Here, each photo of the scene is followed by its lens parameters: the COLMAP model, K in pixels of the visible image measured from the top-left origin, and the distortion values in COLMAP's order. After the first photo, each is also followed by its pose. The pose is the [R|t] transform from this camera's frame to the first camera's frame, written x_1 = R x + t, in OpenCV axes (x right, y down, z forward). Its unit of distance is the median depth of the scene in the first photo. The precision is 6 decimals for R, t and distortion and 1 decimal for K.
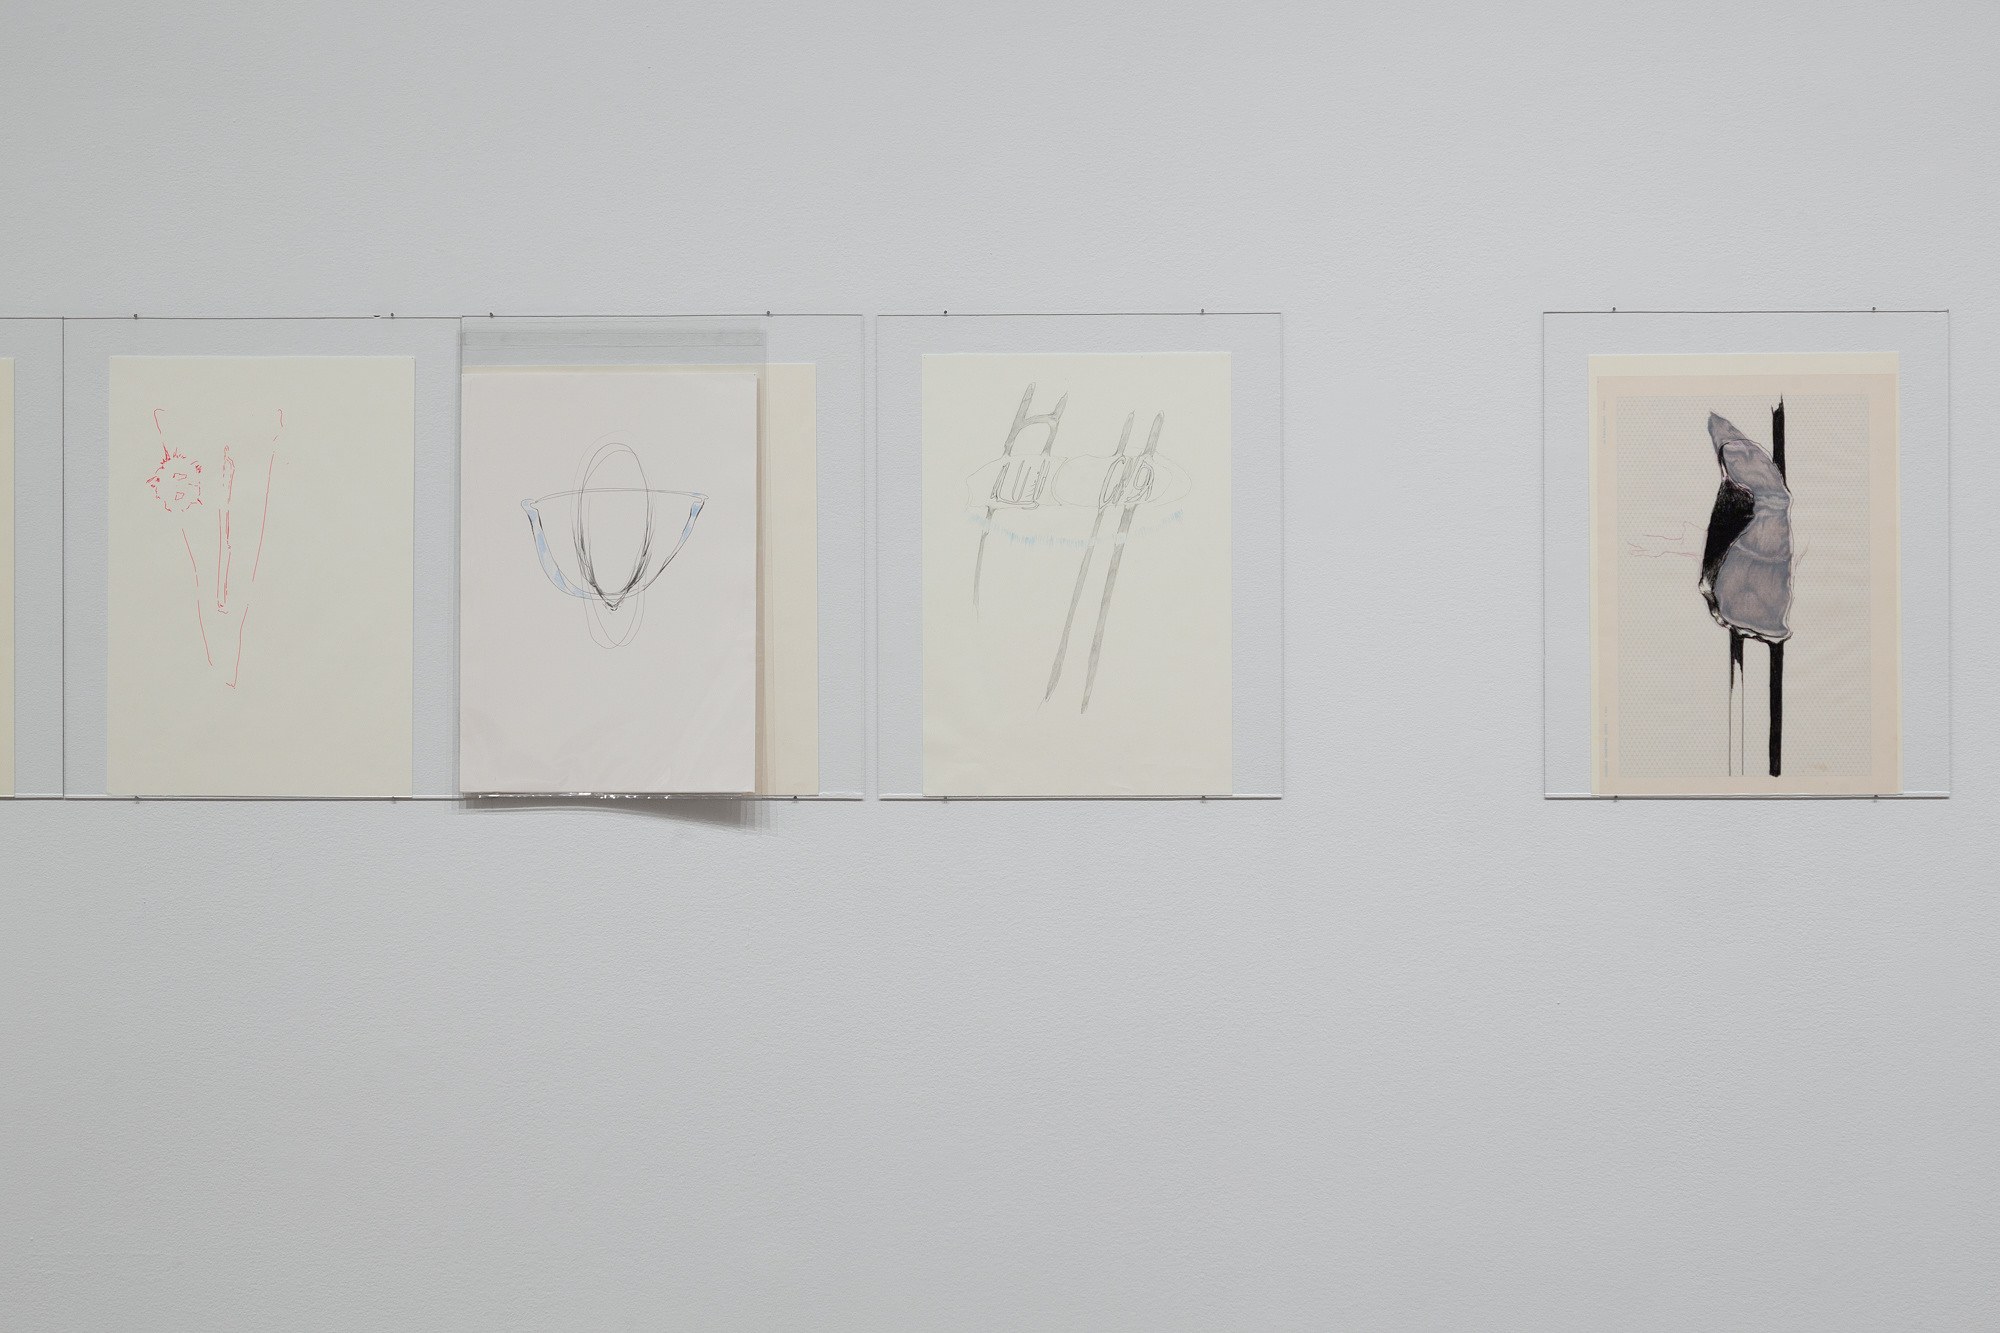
lens RADIAL K [[3547.1, 0, 998.4], [0, 3547.1, 666.9], [0, 0, 1]] dist [-0.065562, 0.000000]
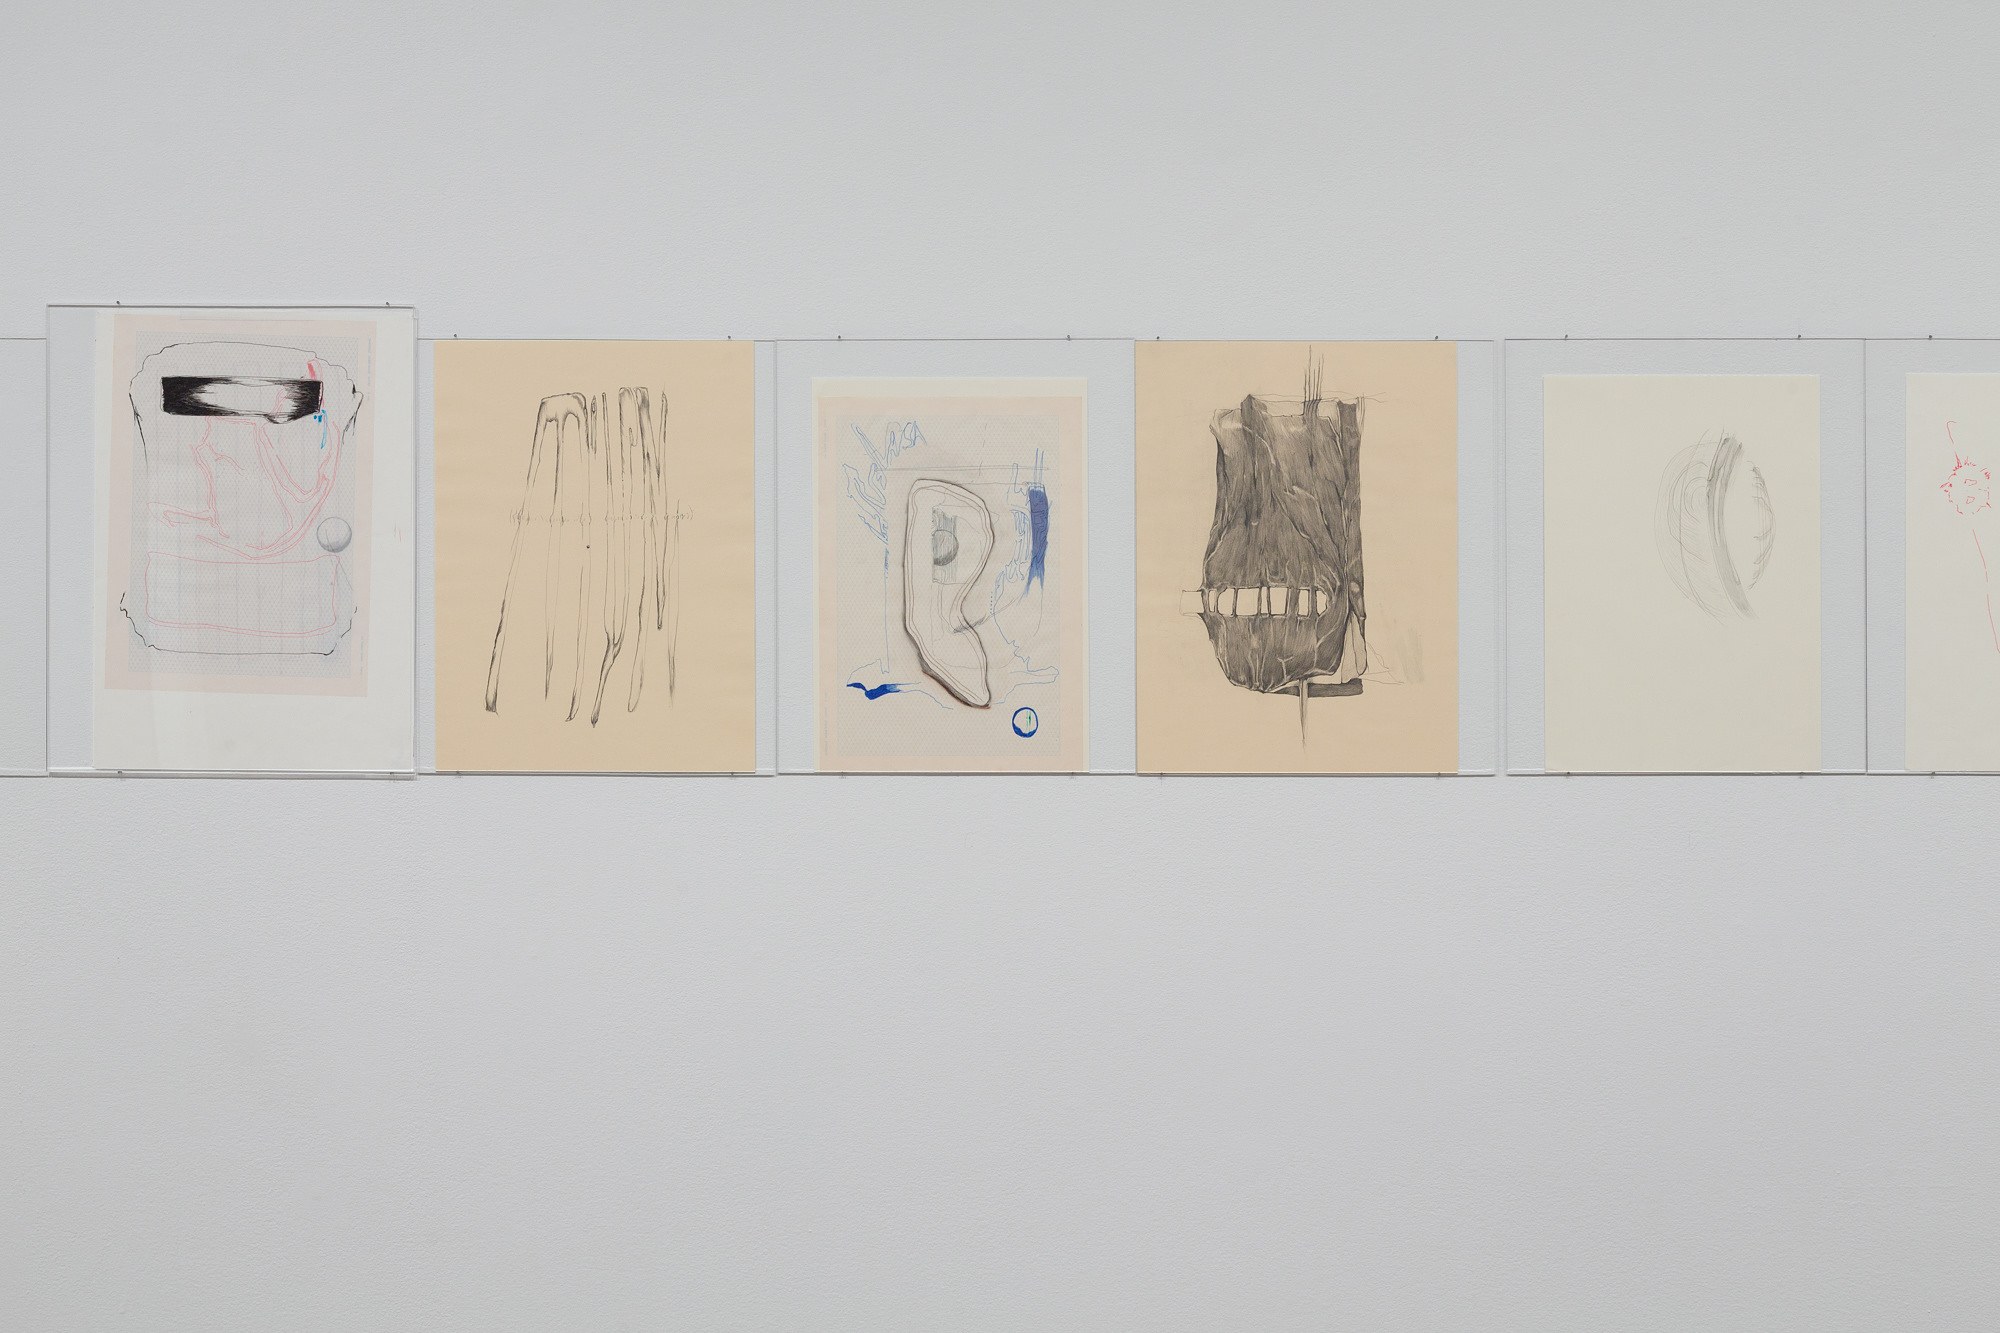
lens RADIAL K [[3167.1, 0, 999.8], [0, 3167.1, 662.1], [0, 0, 1]] dist [0.022792, 0.000000]
pose [[0.999999, 0.001440, 0.000819, -0.150588], [-0.001442, 0.999997, 0.001995, 0.000214], [-0.000816, -0.001996, 0.999998, 0.002276]]
